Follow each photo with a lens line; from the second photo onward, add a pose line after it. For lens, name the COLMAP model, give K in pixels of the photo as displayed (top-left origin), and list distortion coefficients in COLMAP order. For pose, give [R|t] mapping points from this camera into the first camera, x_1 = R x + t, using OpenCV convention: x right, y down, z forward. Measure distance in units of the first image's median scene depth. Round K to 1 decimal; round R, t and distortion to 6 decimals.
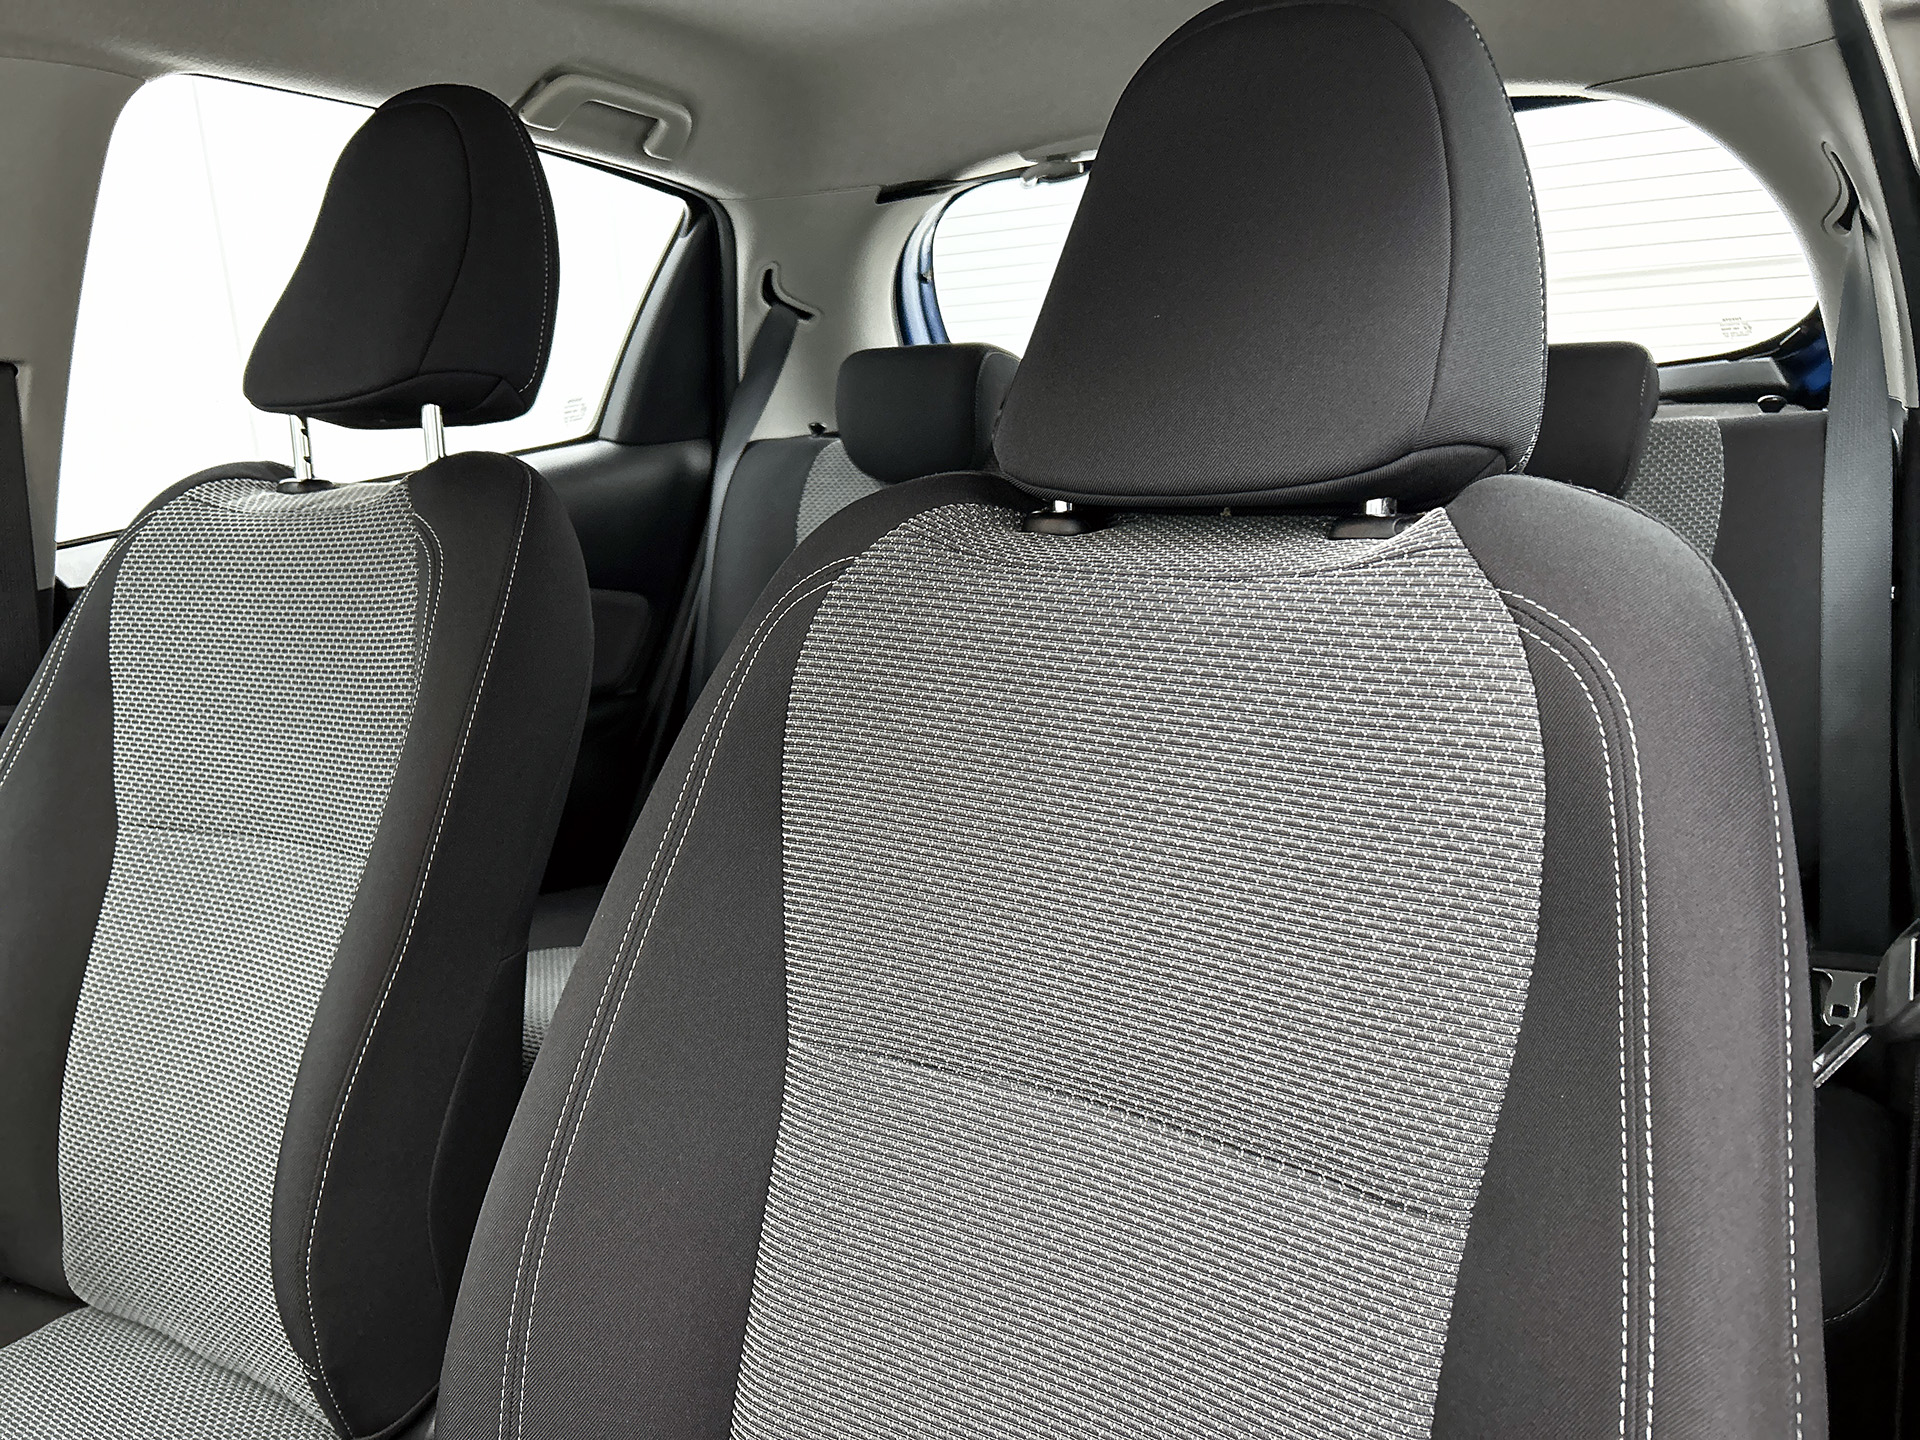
lens RADIAL K [[1466.2, 0, 960.0], [0, 1466.2, 720.0], [0, 0, 1]] dist [-0.000357, -0.006651]
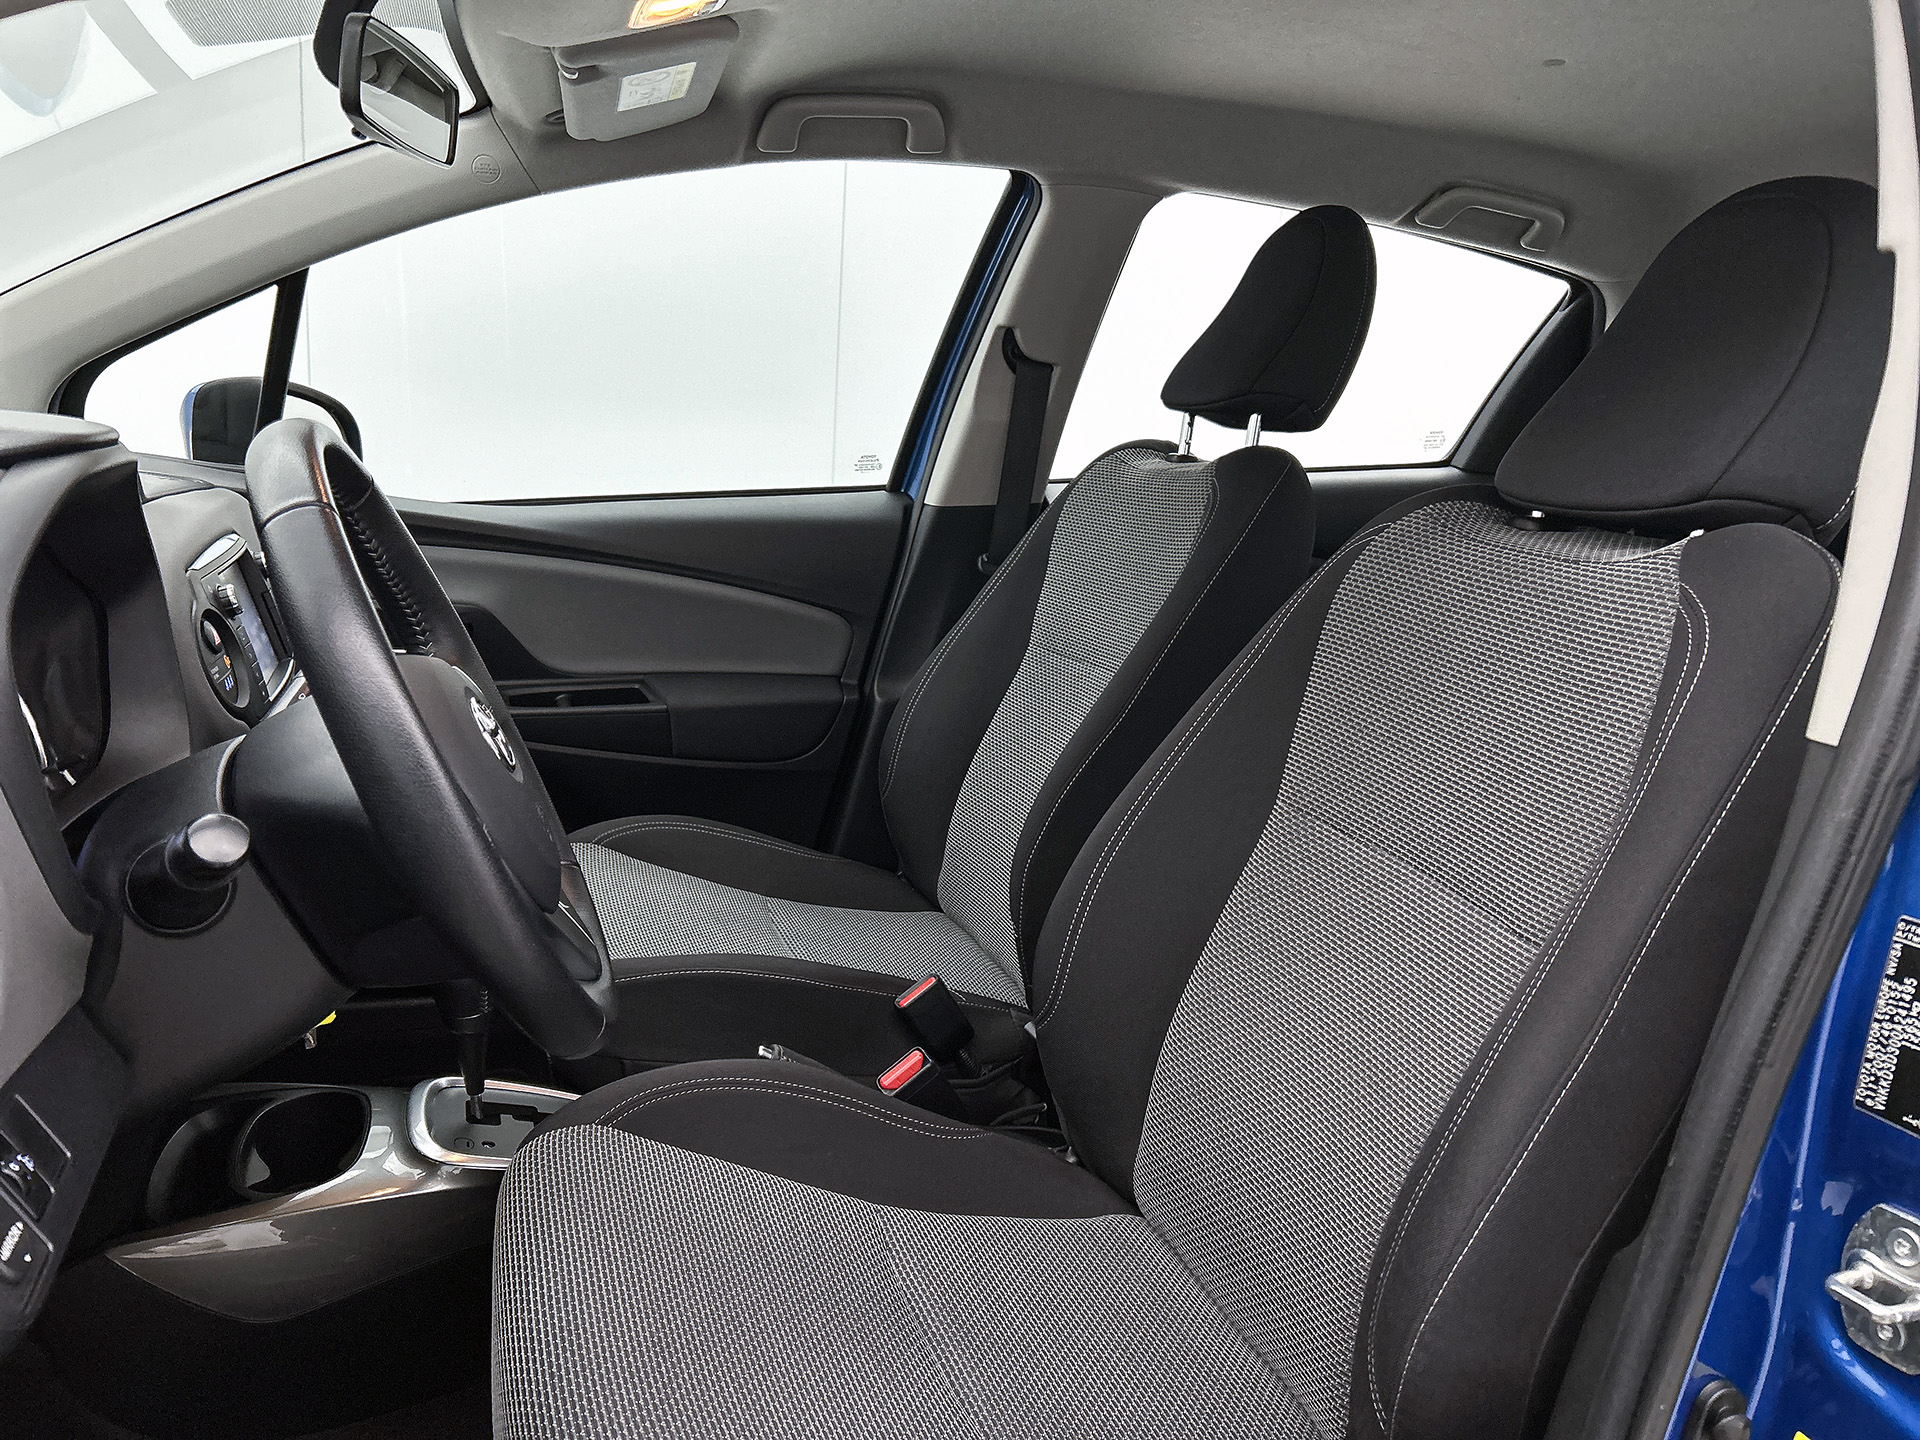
lens RADIAL K [[1462.2, 0, 939.5], [0, 1462.2, 732.5], [0, 0, 1]] dist [0.102720, -0.170325]
pose [[0.758039, 0.242660, -0.605386, 0.384014], [-0.253933, 0.964775, 0.068752, 0.081652], [0.600745, 0.101610, 0.792957, -0.378976]]
